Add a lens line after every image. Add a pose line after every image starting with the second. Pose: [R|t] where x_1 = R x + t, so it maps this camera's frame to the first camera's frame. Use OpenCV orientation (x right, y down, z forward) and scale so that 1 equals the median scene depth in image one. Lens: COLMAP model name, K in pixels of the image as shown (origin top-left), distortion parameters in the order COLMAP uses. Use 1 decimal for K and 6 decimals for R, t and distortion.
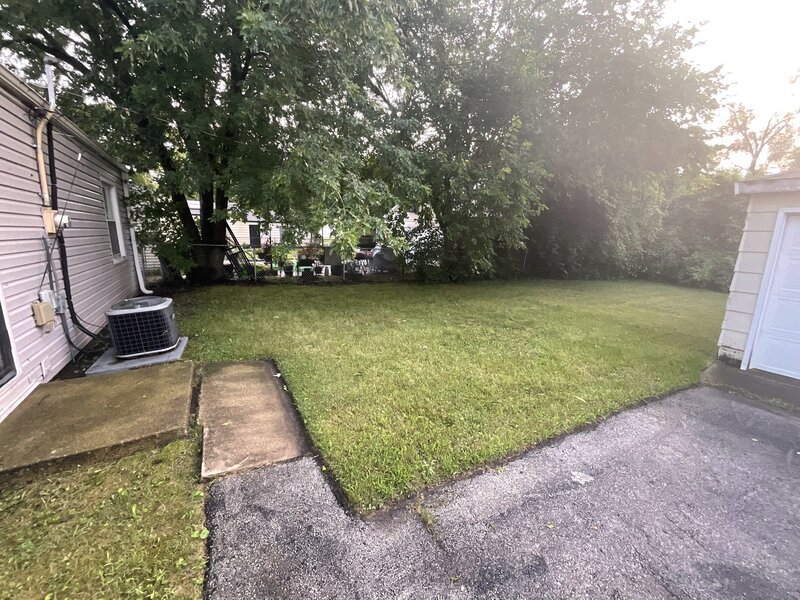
lens RADIAL K [[320.5, 0, 400.0], [0, 320.5, 300.0], [0, 0, 1]] dist [-0.011572, -0.000046]
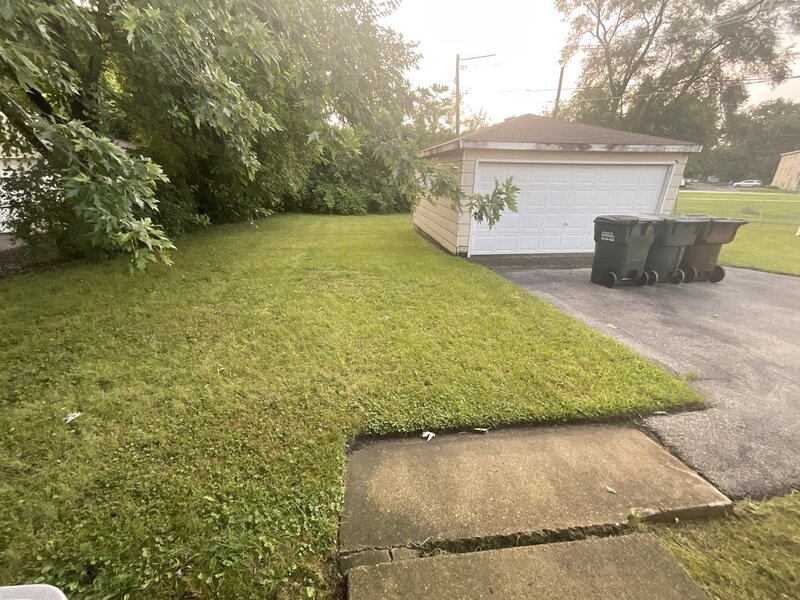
lens RADIAL K [[320.5, 0, 400.0], [0, 320.5, 300.0], [0, 0, 1]] dist [-0.011572, -0.000046]
pose [[0.408654, -0.342081, 0.846157, -0.608965], [0.182650, 0.939001, 0.291404, -0.133702], [-0.894226, 0.035467, 0.446208, 0.574749]]
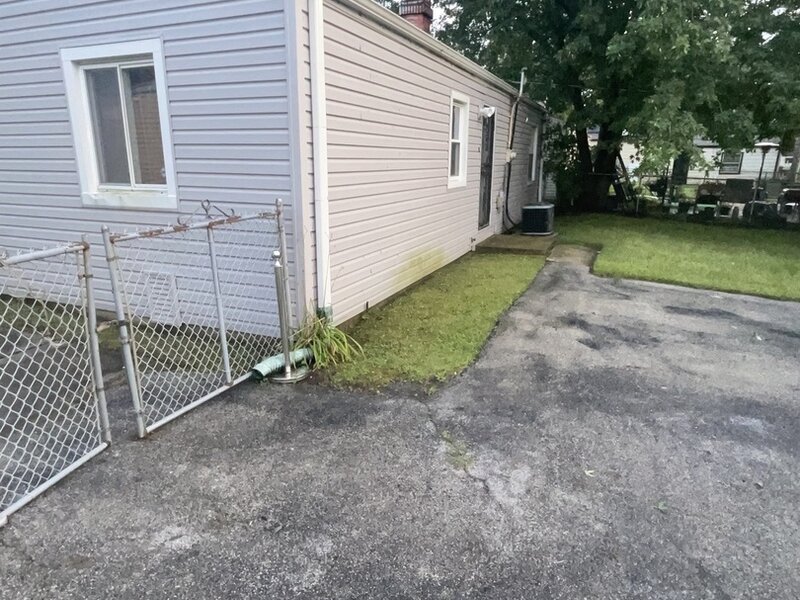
lens RADIAL K [[520.5, 0, 400.0], [0, 520.5, 300.0], [0, 0, 1]] dist [0.000506, -0.000465]
pose [[0.584890, 0.203788, -0.785095, 0.542144], [-0.162512, 0.977740, 0.132723, 0.135657], [0.794666, 0.049959, 0.604988, -0.647602]]
